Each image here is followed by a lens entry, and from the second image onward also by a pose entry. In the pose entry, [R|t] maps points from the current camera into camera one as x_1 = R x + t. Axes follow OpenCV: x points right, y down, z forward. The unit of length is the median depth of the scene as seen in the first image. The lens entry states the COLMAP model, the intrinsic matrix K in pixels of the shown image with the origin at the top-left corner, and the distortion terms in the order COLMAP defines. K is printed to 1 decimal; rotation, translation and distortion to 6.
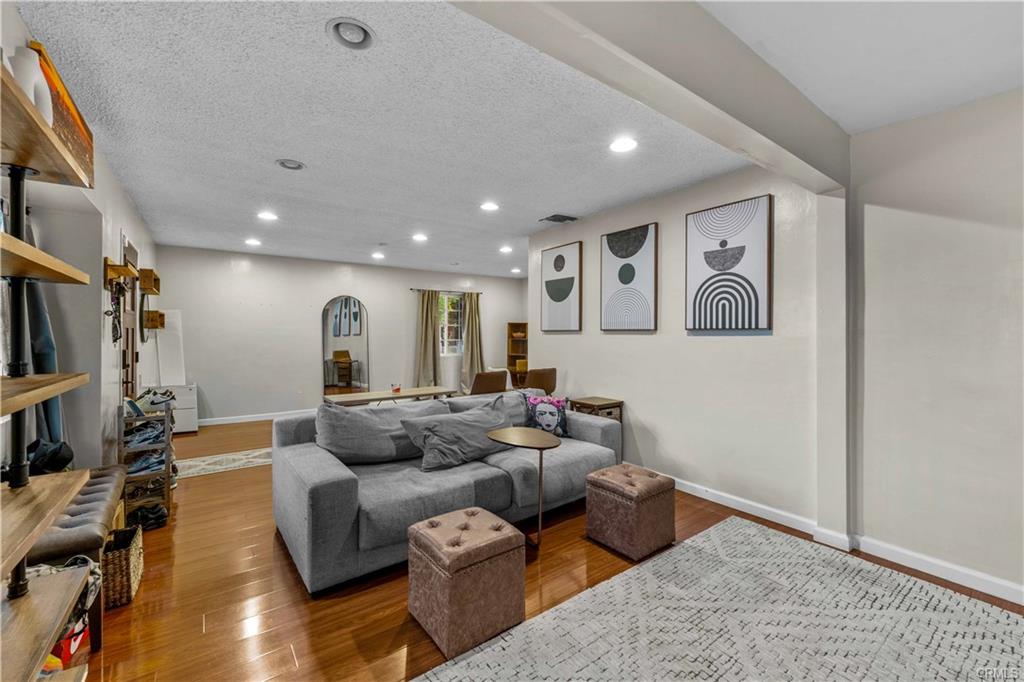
lens RADIAL K [[416.8, 0, 509.1], [0, 416.8, 337.6], [0, 0, 1]] dist [-0.003402, 0.000756]
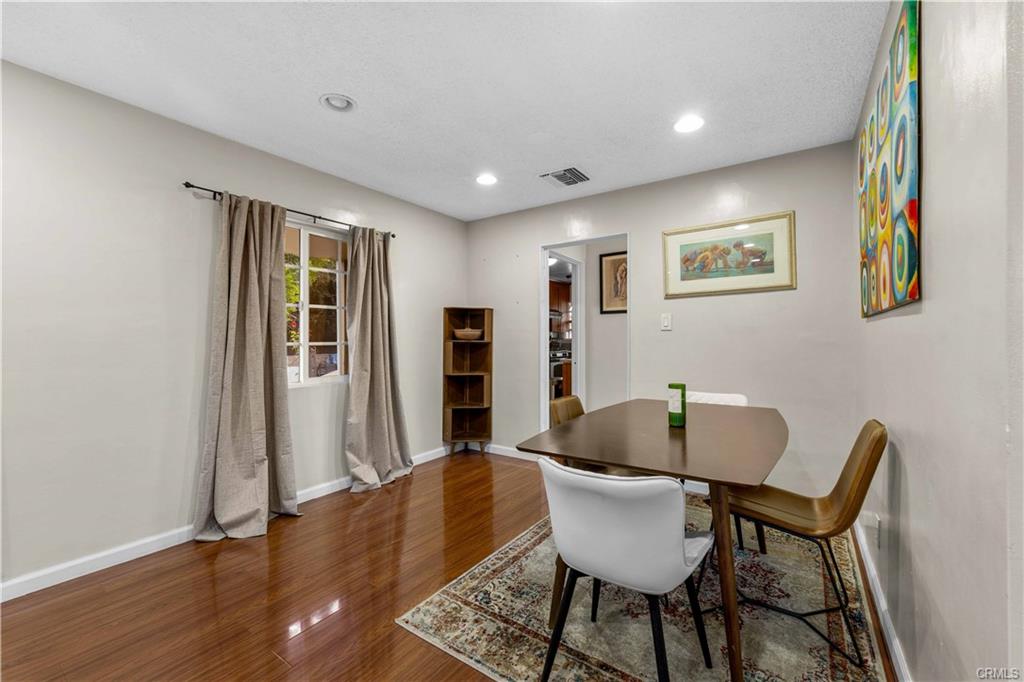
lens RADIAL K [[416.8, 0, 515.4], [0, 416.8, 339.4], [0, 0, 1]] dist [-0.003402, 0.000756]
pose [[0.938630, 0.001555, 0.344922, -0.098764], [0.002226, 0.999942, -0.010566, 0.006601], [-0.344919, 0.010686, 0.938572, 0.559714]]
